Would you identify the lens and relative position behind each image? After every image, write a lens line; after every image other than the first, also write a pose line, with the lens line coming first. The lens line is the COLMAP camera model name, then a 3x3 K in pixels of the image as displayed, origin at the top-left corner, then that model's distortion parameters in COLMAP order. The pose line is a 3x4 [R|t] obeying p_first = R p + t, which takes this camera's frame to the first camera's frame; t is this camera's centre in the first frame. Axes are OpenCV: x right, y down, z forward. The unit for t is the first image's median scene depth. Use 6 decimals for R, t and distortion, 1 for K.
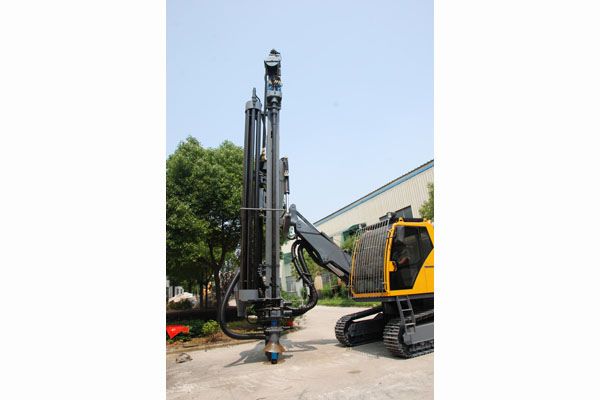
lens RADIAL K [[467.8, 0, 300.3], [0, 467.8, 200.2], [0, 0, 1]] dist [-0.001190, -0.000150]
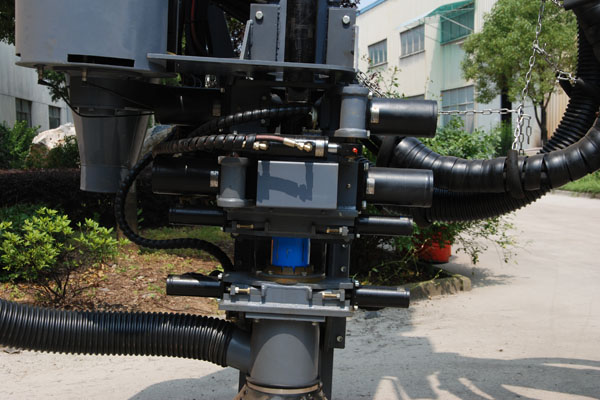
lens RADIAL K [[1036.6, 0, 299.9], [0, 1036.6, 199.8], [0, 0, 1]] dist [0.286906, 0.000000]
pose [[0.982521, 0.073759, -0.170914, -0.003496], [-0.034413, 0.974294, 0.222636, 0.179338], [0.182942, -0.212863, 0.959803, 0.709884]]
